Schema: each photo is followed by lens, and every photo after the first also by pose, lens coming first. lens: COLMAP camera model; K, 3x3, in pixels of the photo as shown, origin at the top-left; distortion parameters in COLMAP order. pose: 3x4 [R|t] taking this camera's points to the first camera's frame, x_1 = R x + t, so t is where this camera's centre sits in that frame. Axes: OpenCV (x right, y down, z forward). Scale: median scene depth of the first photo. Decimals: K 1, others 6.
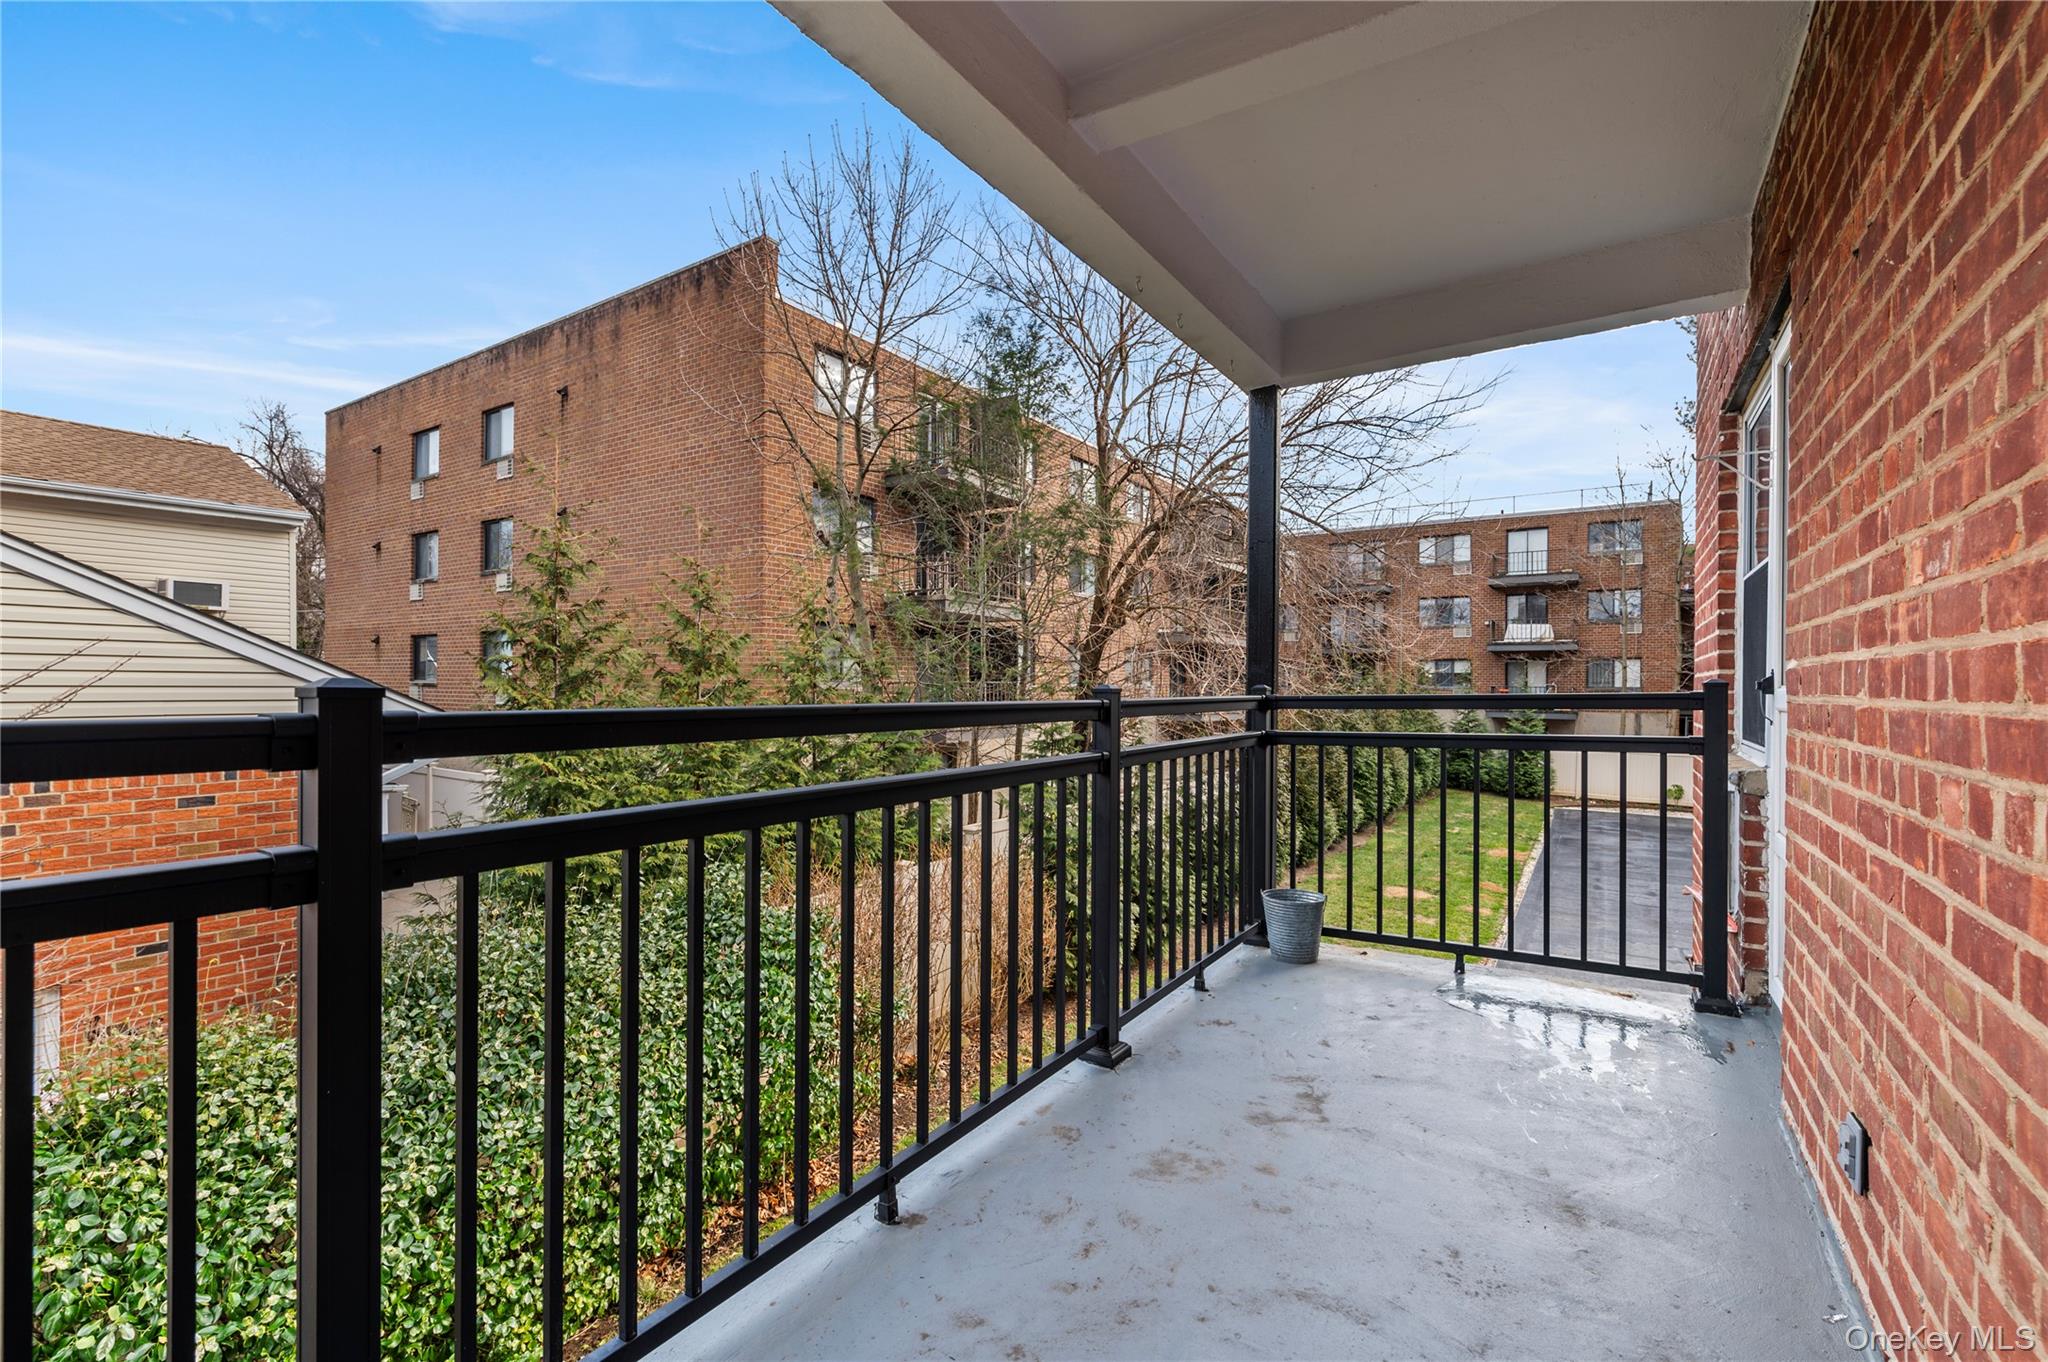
lens RADIAL K [[881.7, 0, 1029.6], [0, 881.7, 671.8], [0, 0, 1]] dist [-0.001096, -0.000052]
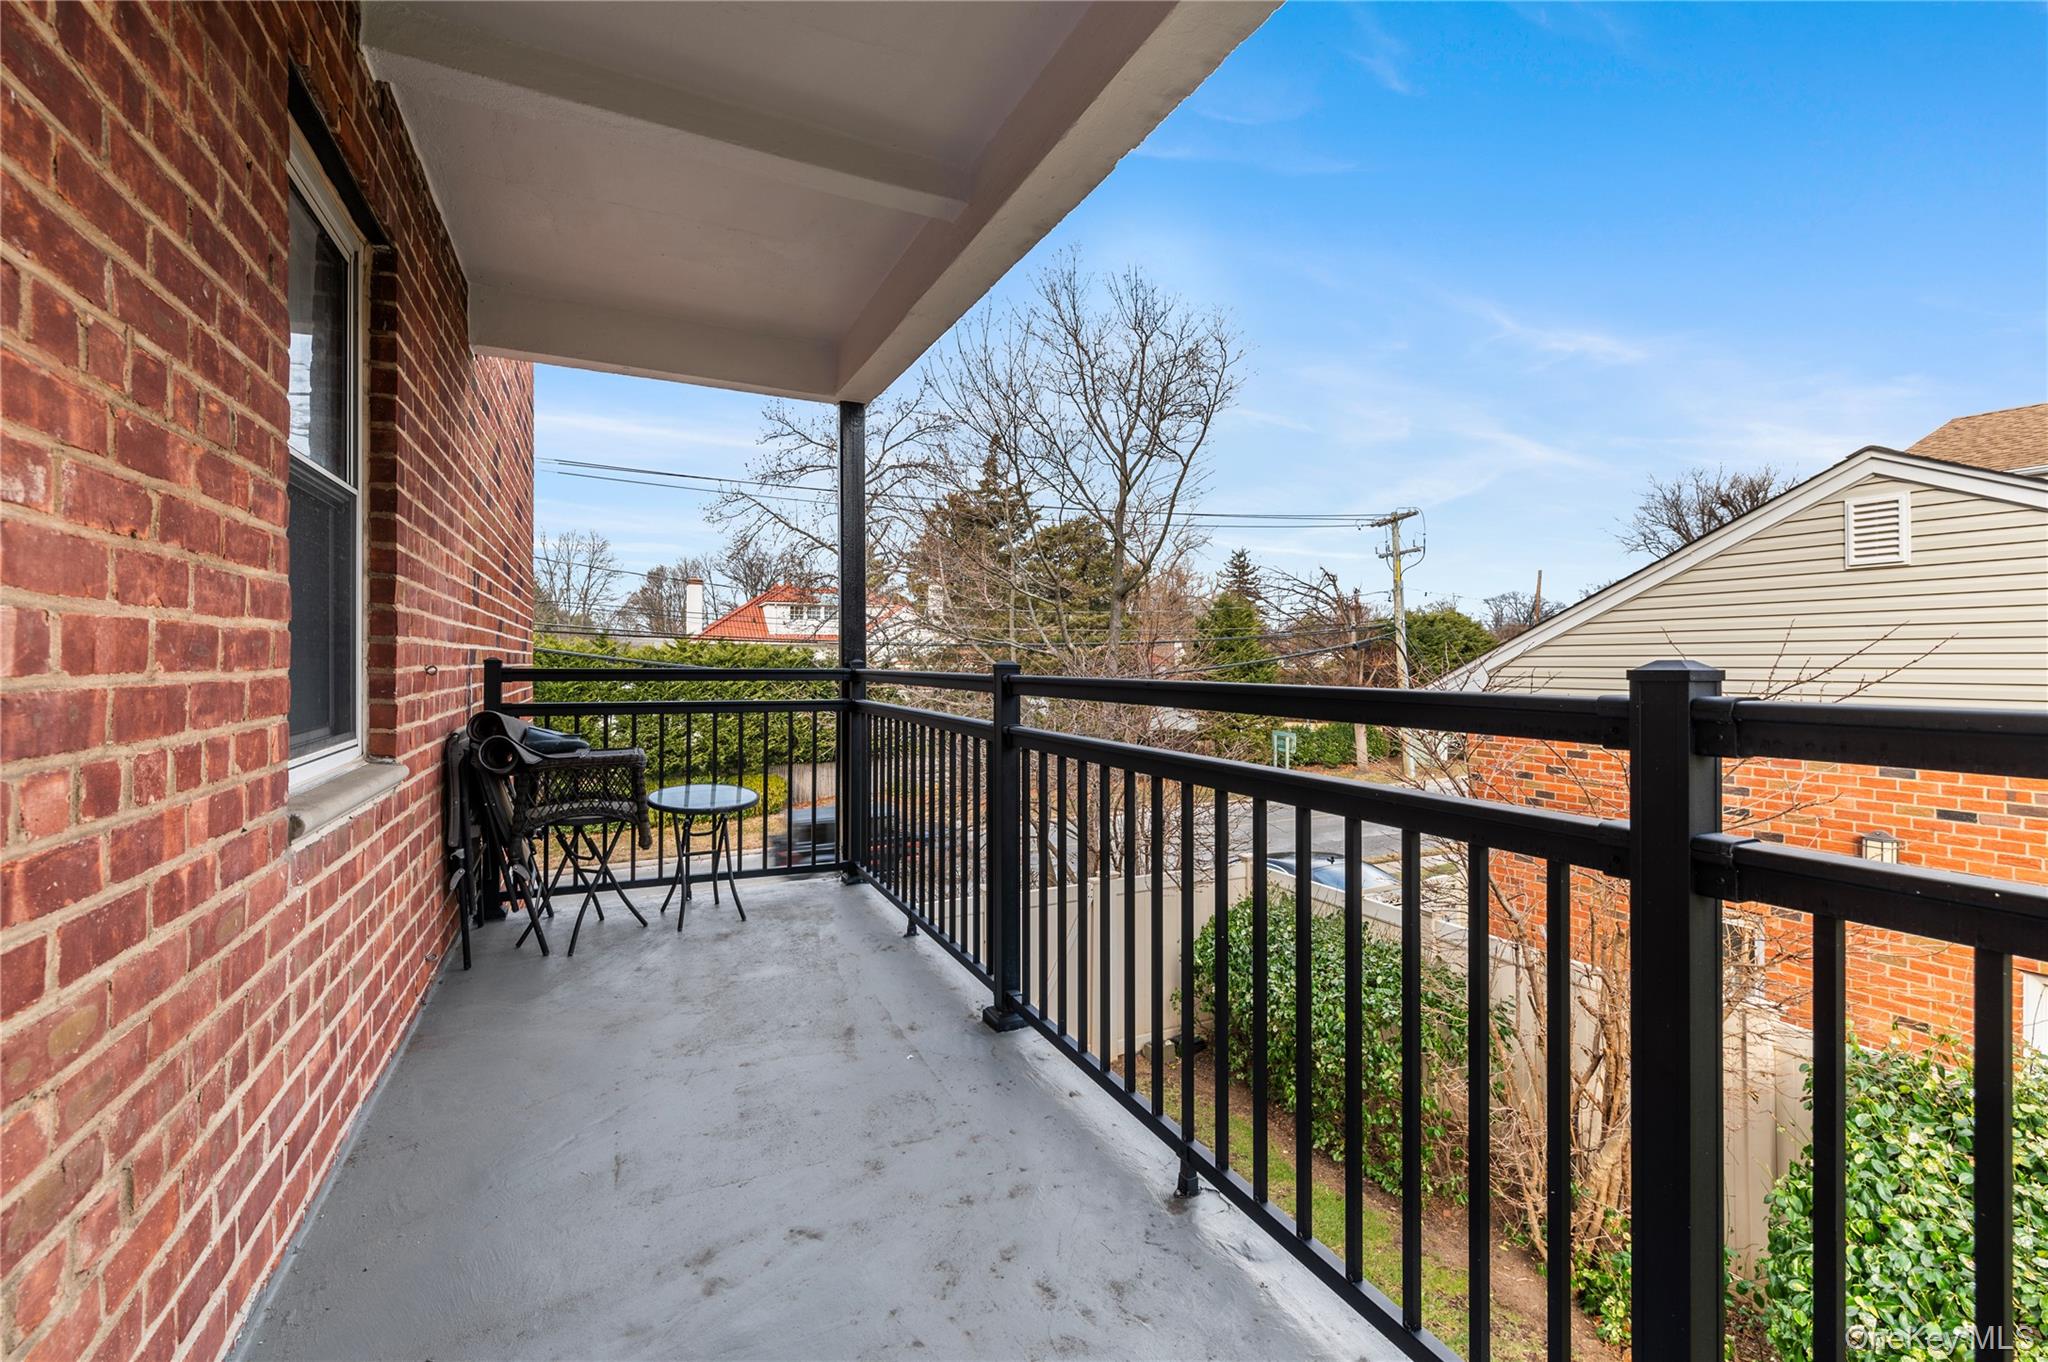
lens RADIAL K [[881.7, 0, 1029.6], [0, 881.7, 671.8], [0, 0, 1]] dist [-0.001096, -0.000052]
pose [[-0.525131, -0.005476, -0.851004, 0.921461], [0.001943, 0.999969, -0.007633, 0.028146], [0.851019, -0.005662, -0.525104, 1.587635]]
